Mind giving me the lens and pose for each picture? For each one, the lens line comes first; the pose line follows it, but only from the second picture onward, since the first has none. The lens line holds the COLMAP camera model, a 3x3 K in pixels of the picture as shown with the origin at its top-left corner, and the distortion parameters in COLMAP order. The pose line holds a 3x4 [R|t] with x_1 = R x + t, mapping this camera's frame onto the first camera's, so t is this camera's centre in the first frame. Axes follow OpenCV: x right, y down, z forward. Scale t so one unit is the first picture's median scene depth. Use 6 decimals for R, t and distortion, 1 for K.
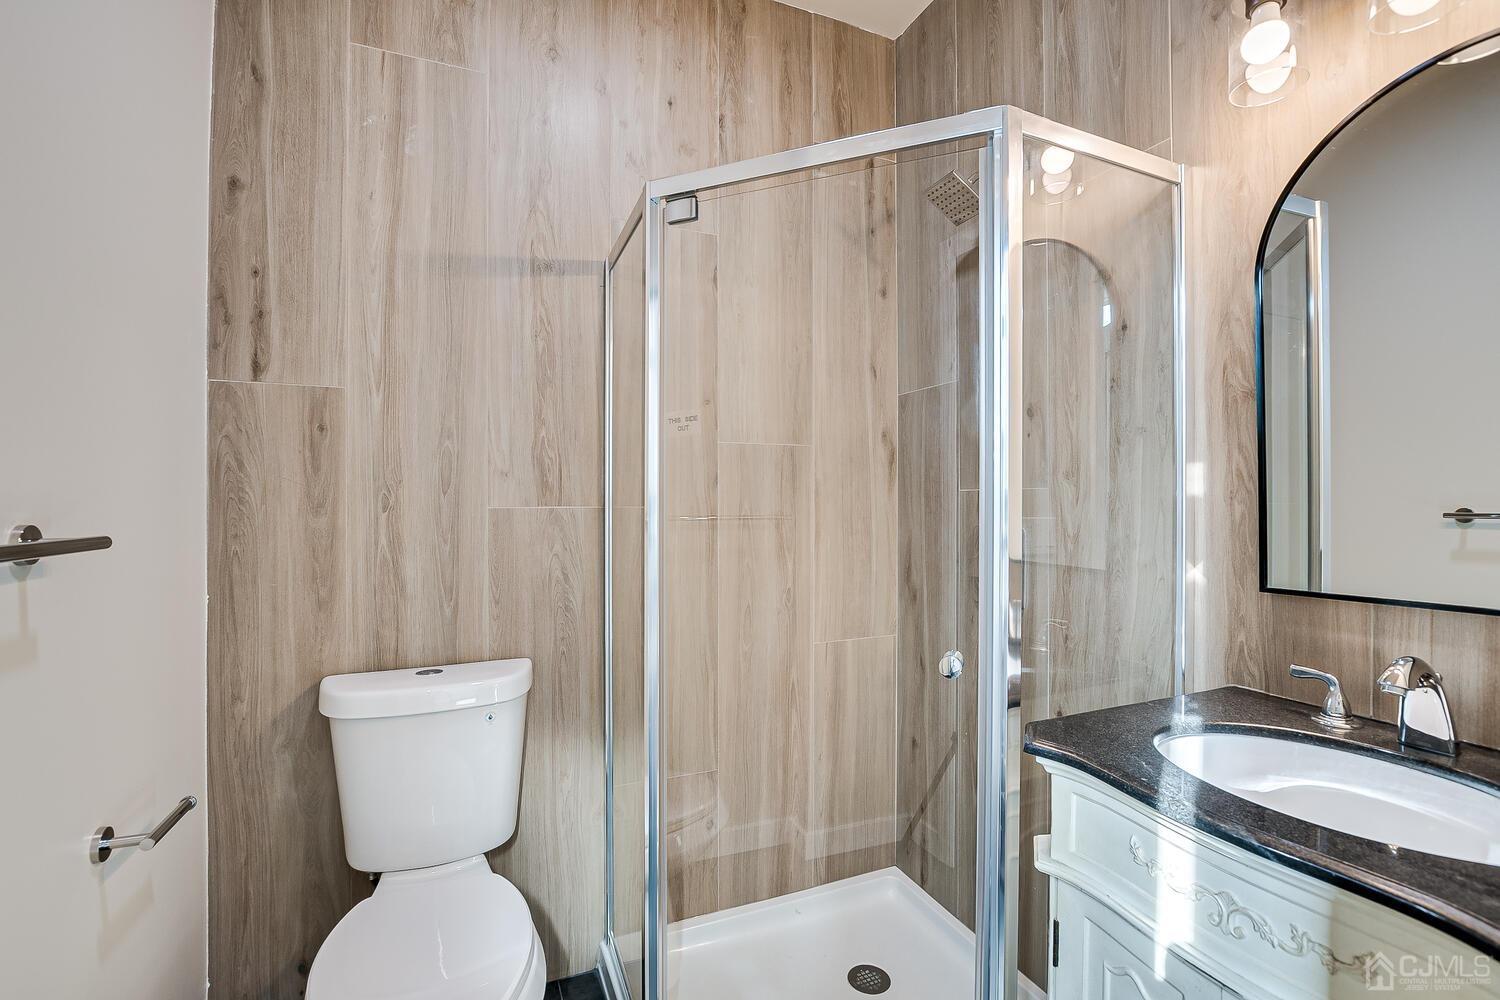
lens RADIAL K [[654.4, 0, 750.7], [0, 654.4, 506.0], [0, 0, 1]] dist [-0.019798, 0.003495]
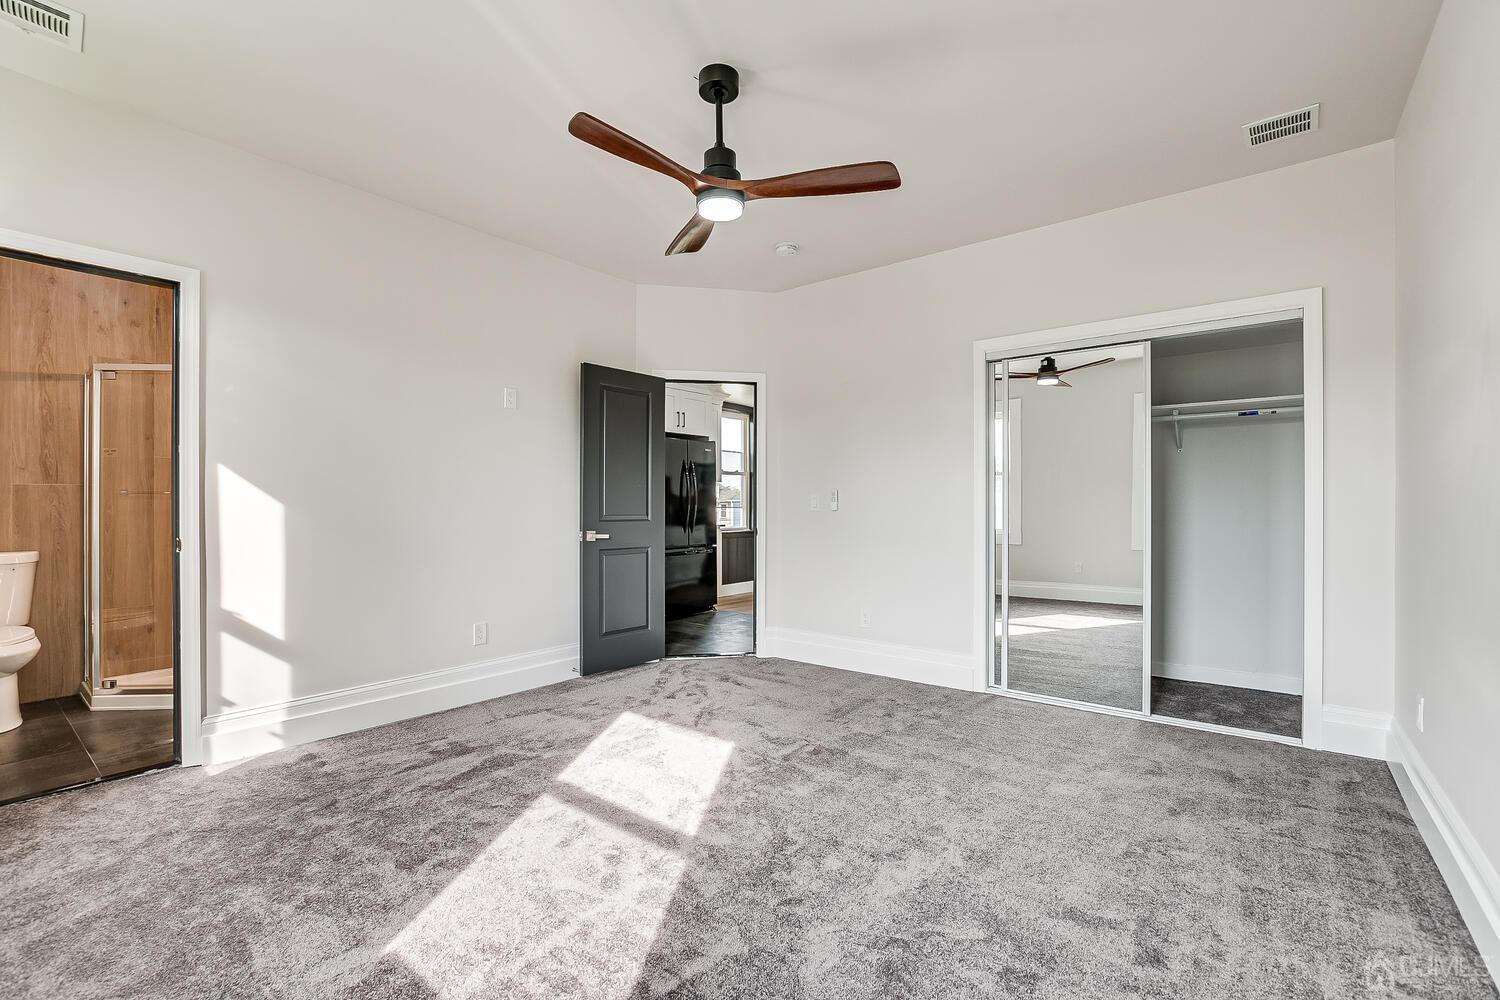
lens RADIAL K [[654.4, 0, 753.1], [0, 654.4, 496.3], [0, 0, 1]] dist [-0.019798, 0.003495]
pose [[0.876358, 0.001159, 0.481660, 0.748845], [-0.001579, 0.999999, 0.000467, 0.038698], [-0.481659, -0.001170, 0.876358, -2.104459]]
